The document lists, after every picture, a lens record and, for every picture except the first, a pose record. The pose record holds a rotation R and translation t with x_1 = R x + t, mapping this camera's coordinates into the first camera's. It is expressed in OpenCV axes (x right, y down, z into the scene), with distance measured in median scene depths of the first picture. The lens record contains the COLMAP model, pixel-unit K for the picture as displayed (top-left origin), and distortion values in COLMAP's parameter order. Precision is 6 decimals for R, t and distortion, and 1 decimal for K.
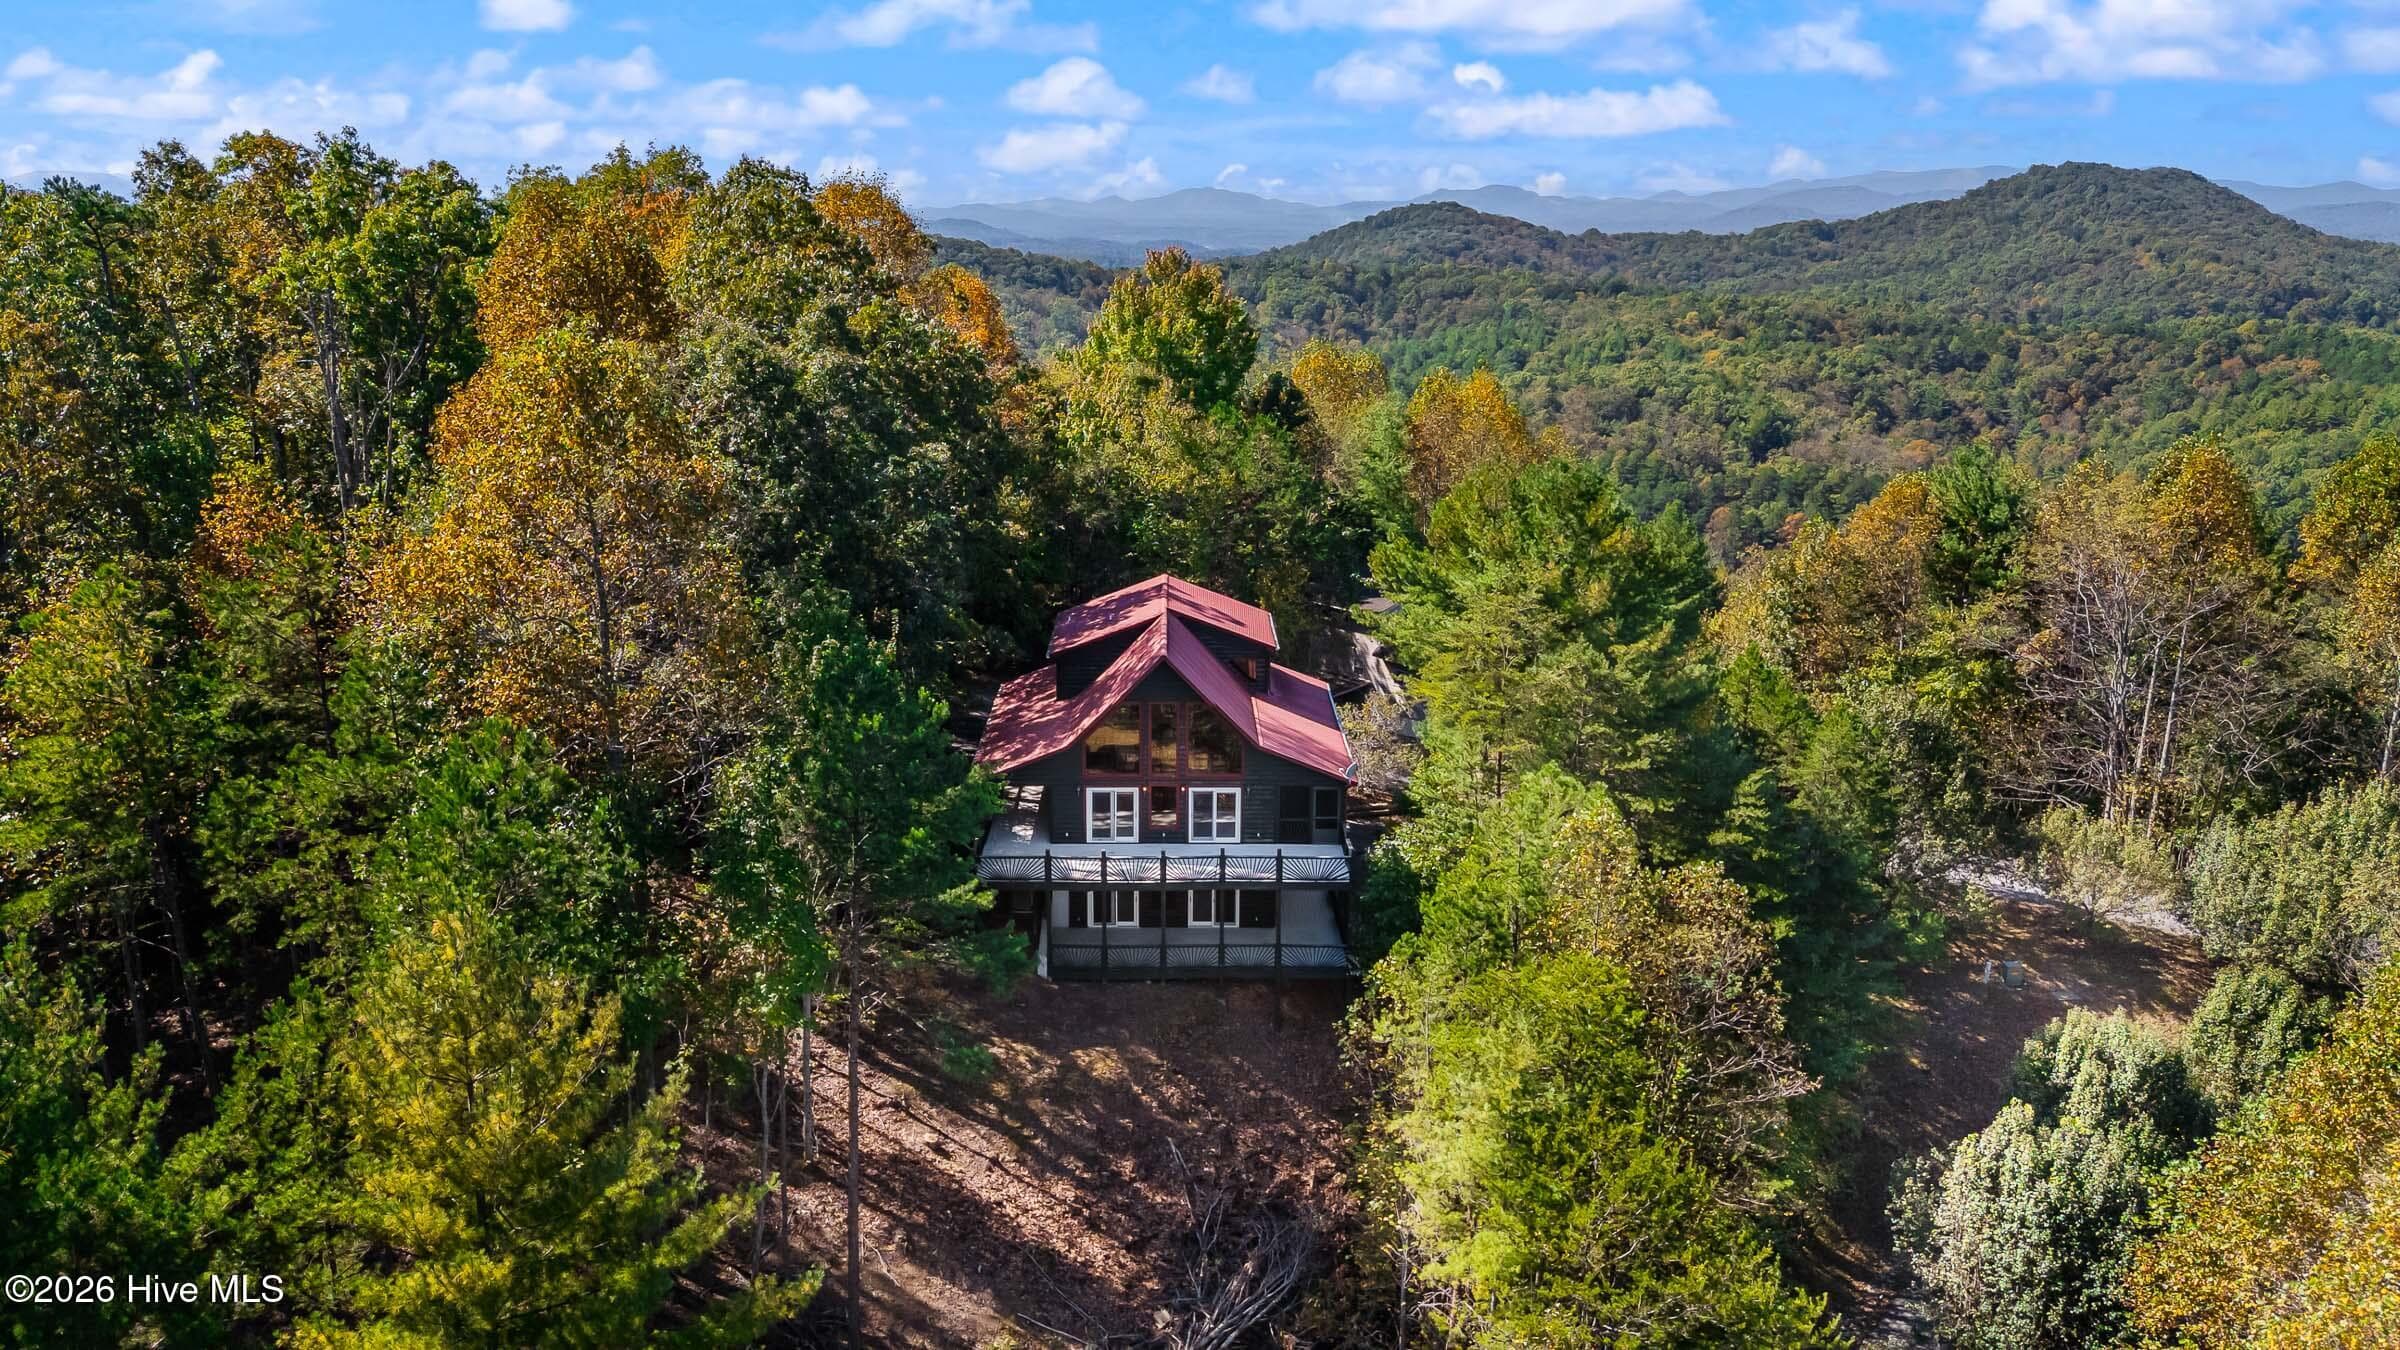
lens RADIAL K [[1932.4, 0, 1206.0], [0, 1932.4, 676.7], [0, 0, 1]] dist [0.051090, -0.031835]
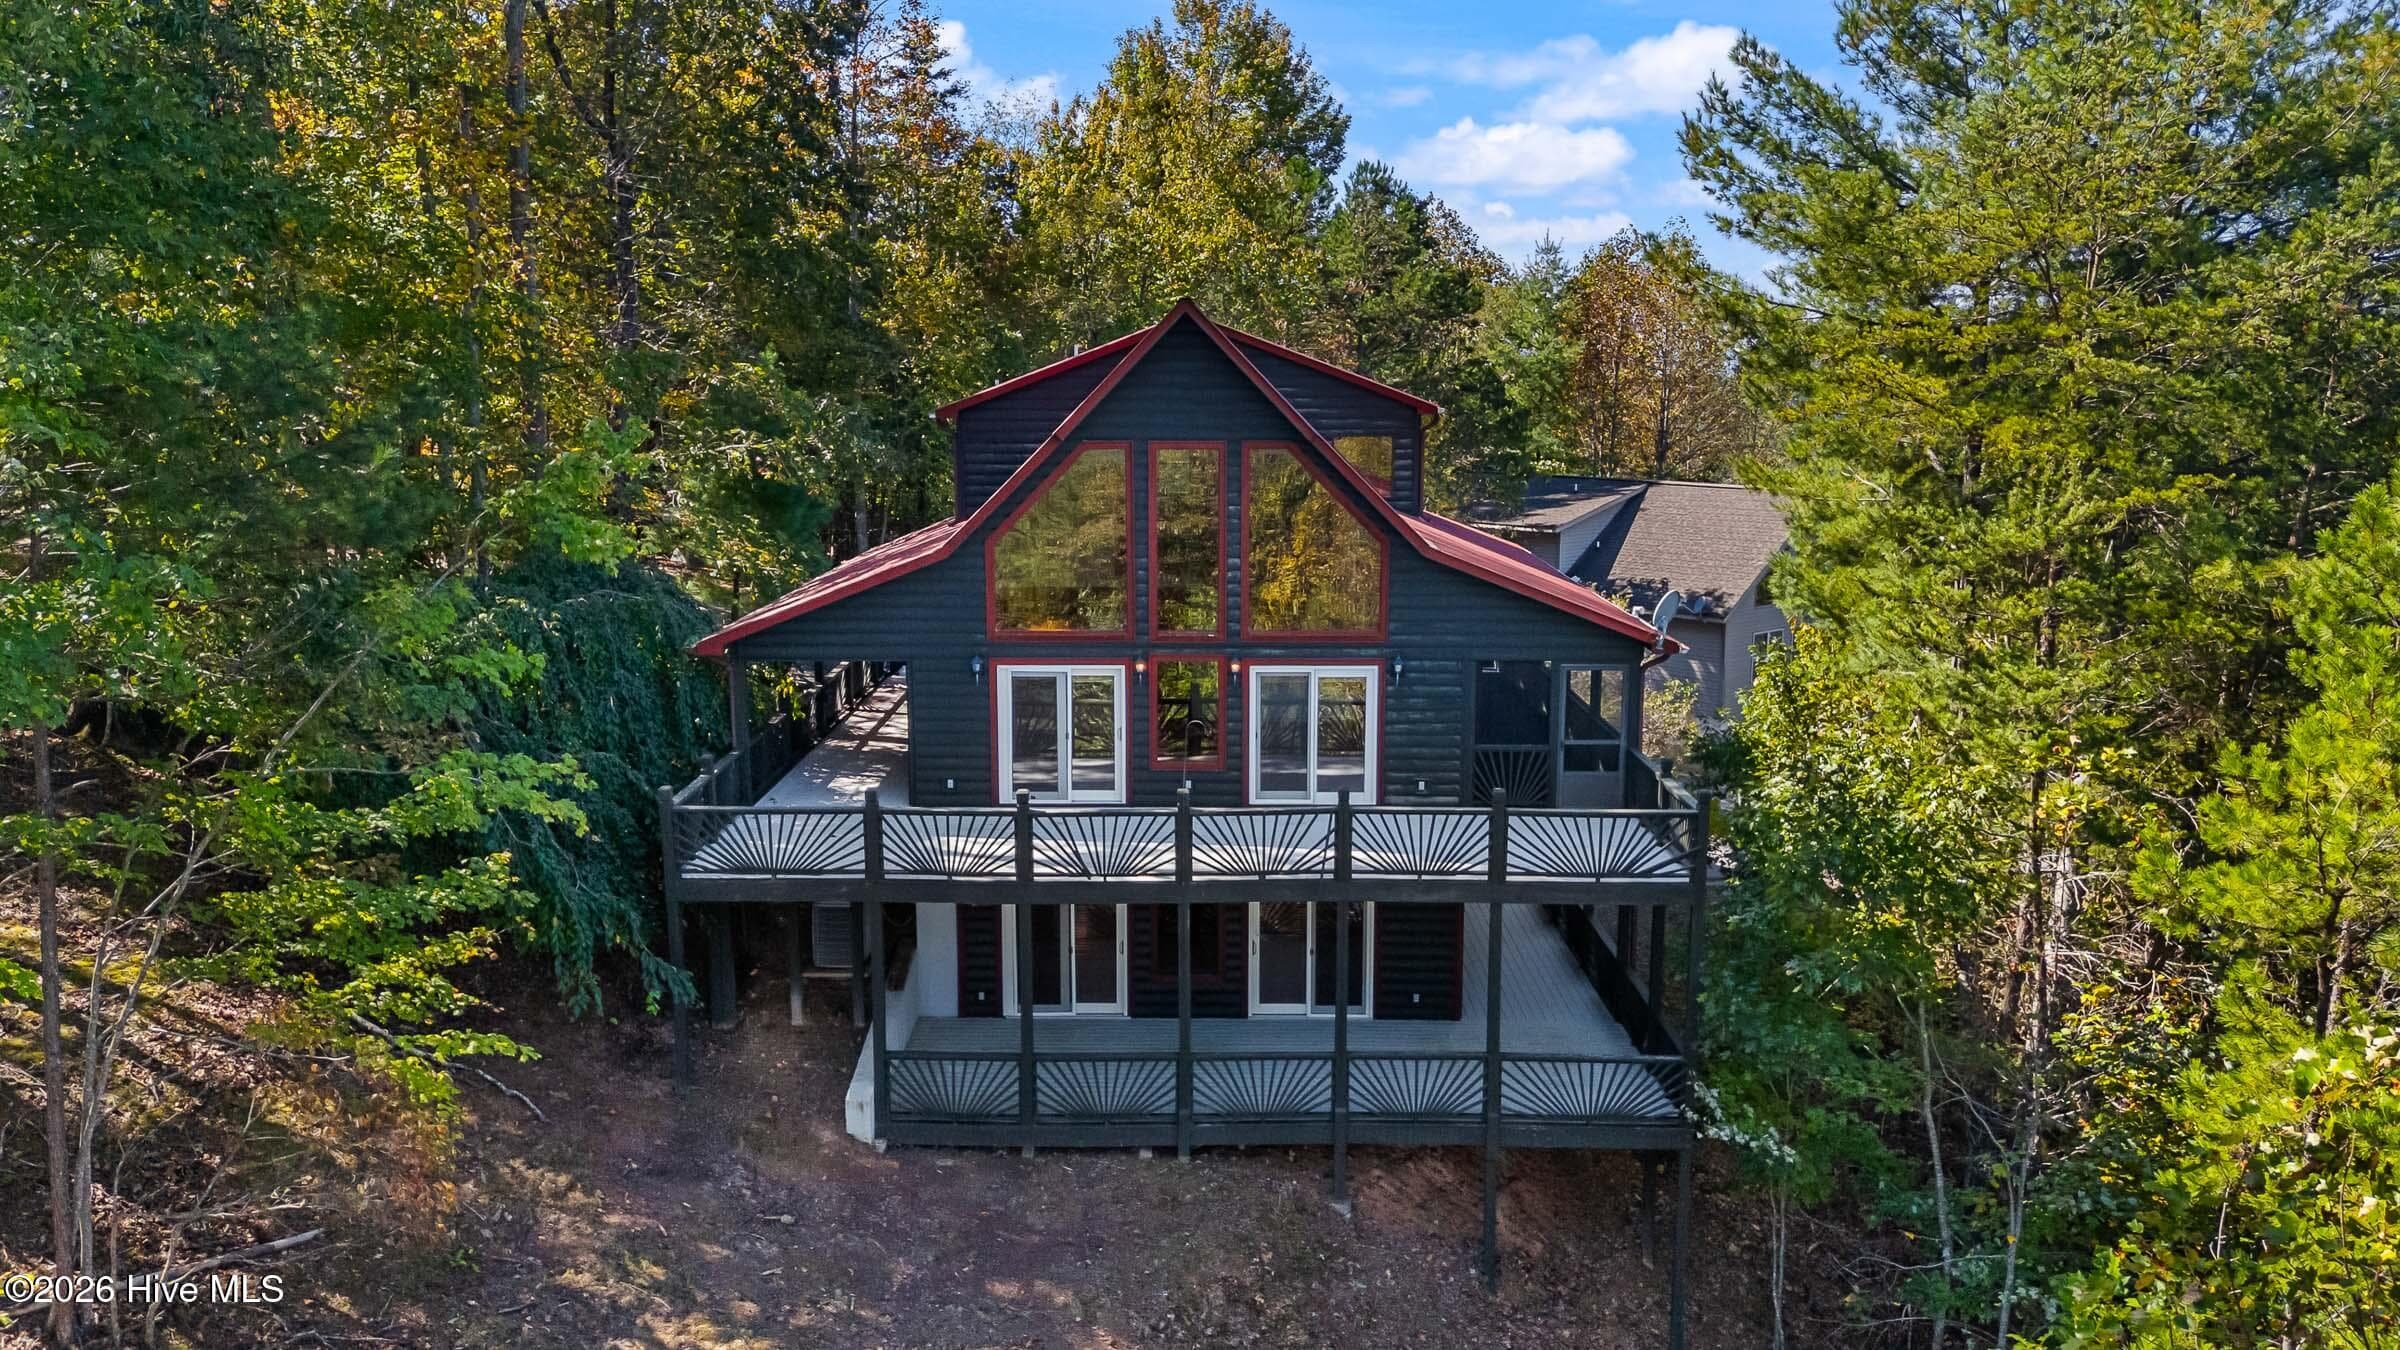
lens RADIAL K [[1932.4, 0, 1192.3], [0, 1932.4, 668.4], [0, 0, 1]] dist [0.051090, -0.031835]
pose [[0.999494, -0.003464, -0.031617, -0.008088], [0.000797, 0.996468, -0.083971, 0.091989], [0.031796, 0.083904, 0.995966, 0.597705]]
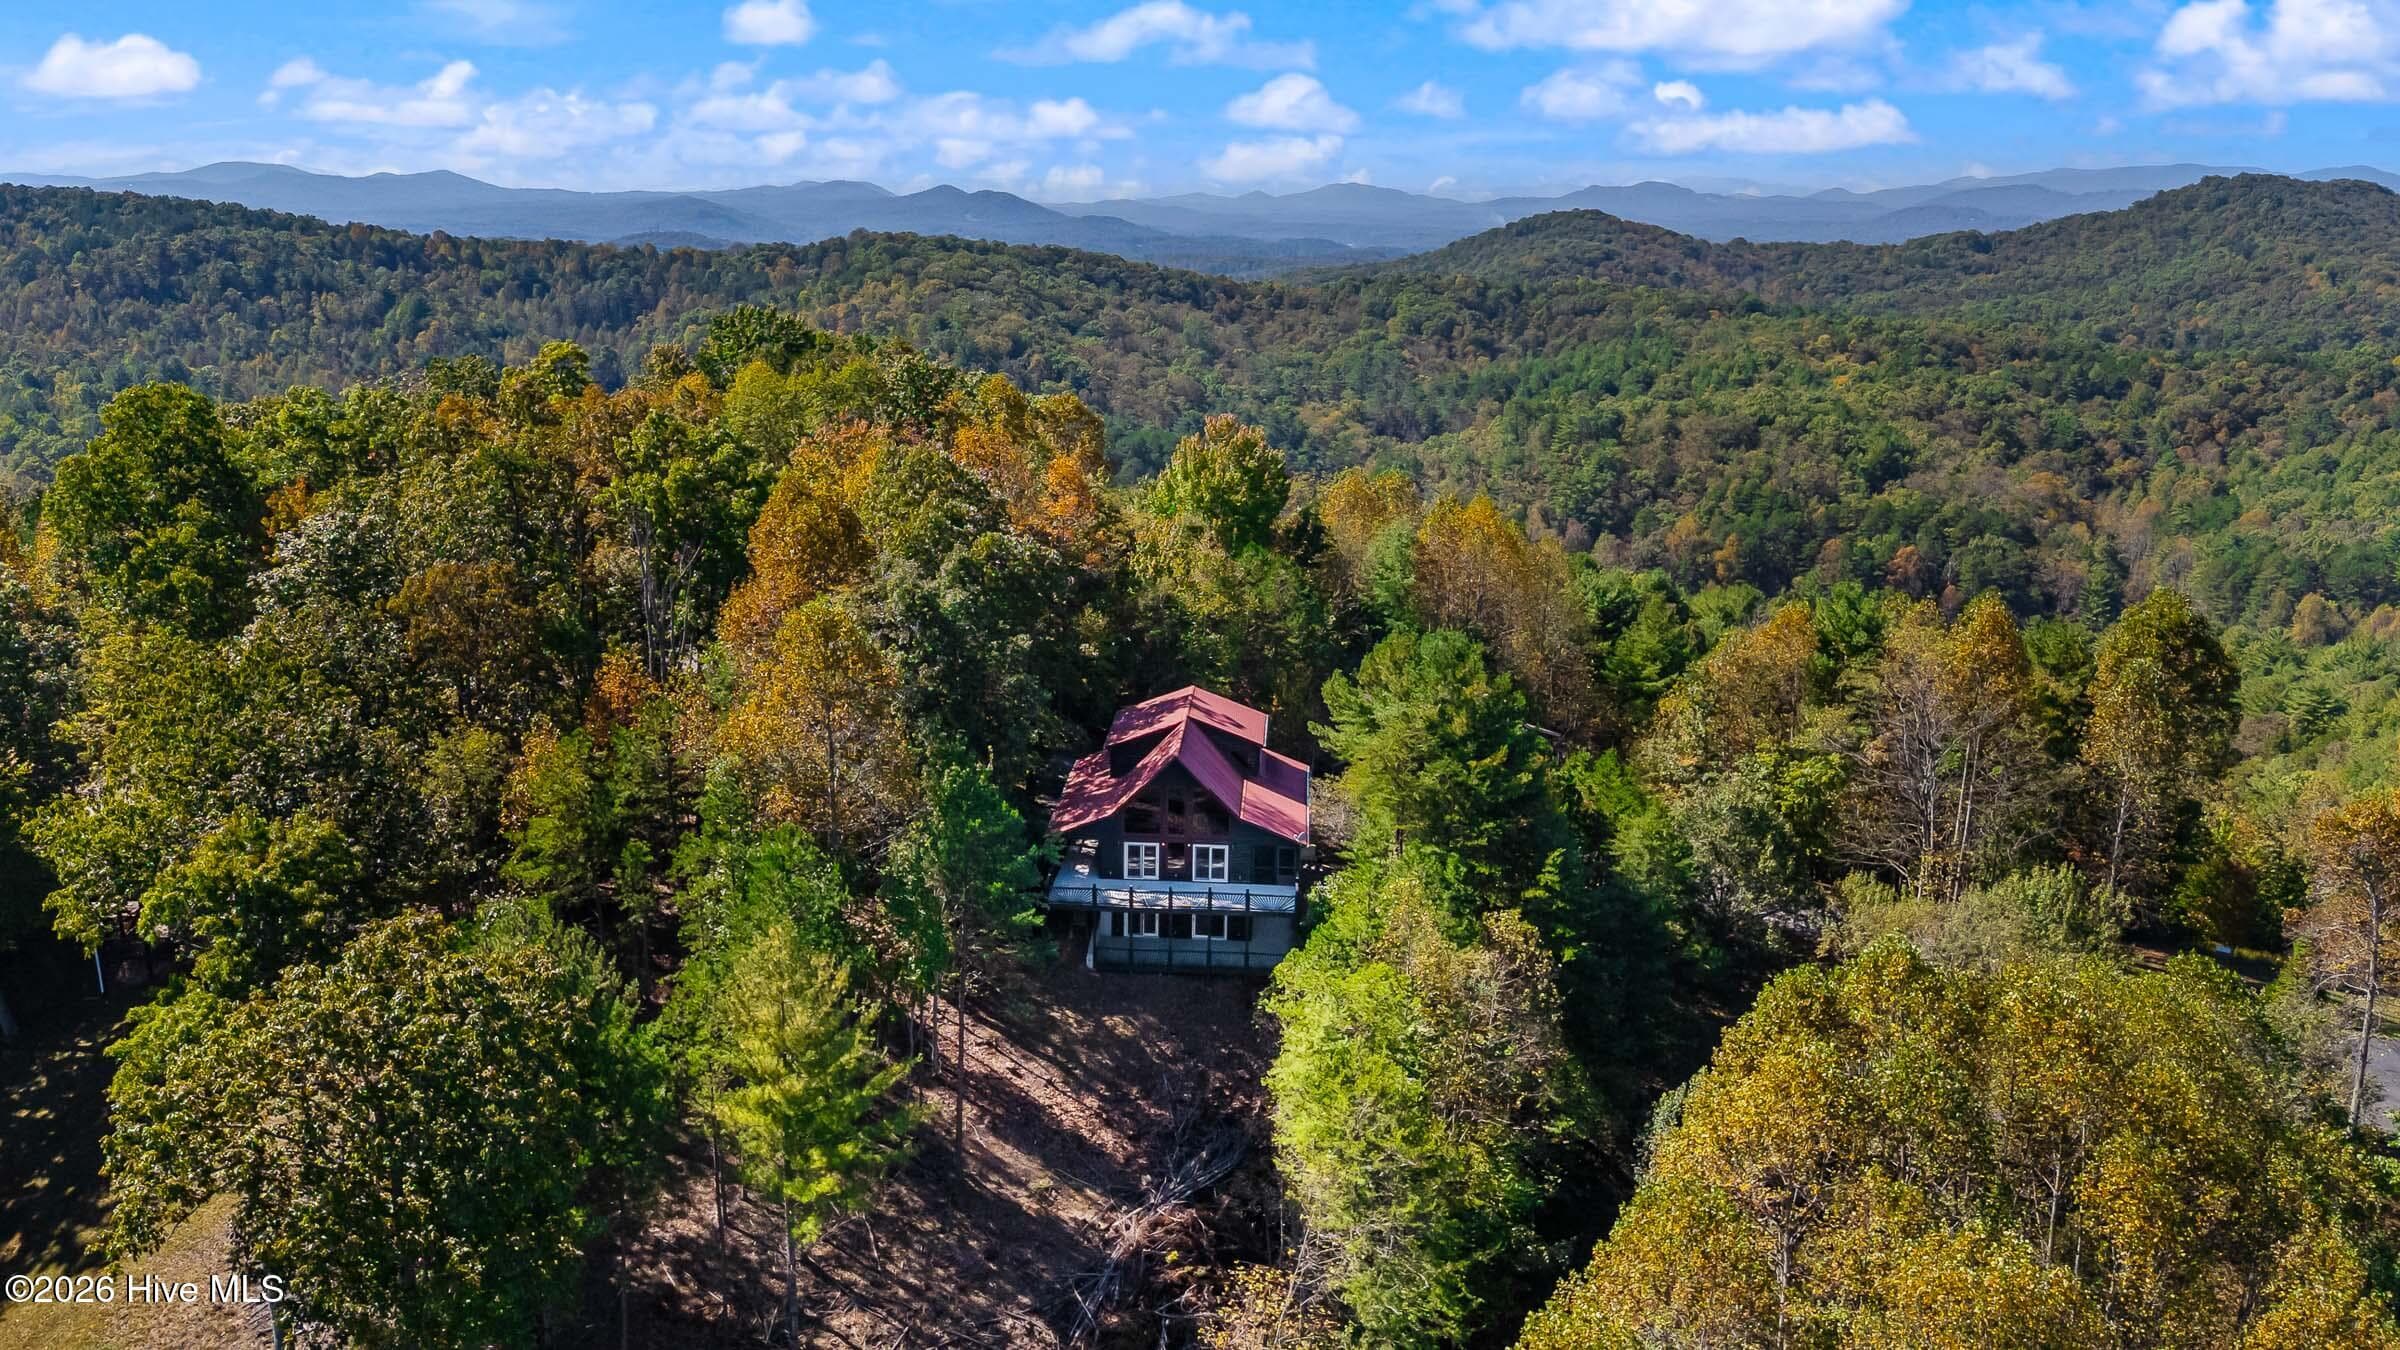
lens RADIAL K [[1932.4, 0, 1186.9], [0, 1932.4, 671.2], [0, 0, 1]] dist [0.051090, -0.031835]
pose [[0.996793, 0.025704, -0.075785, 0.095020], [-0.026054, 0.999654, -0.003627, -0.069577], [0.075666, 0.005590, 0.997118, -0.475697]]
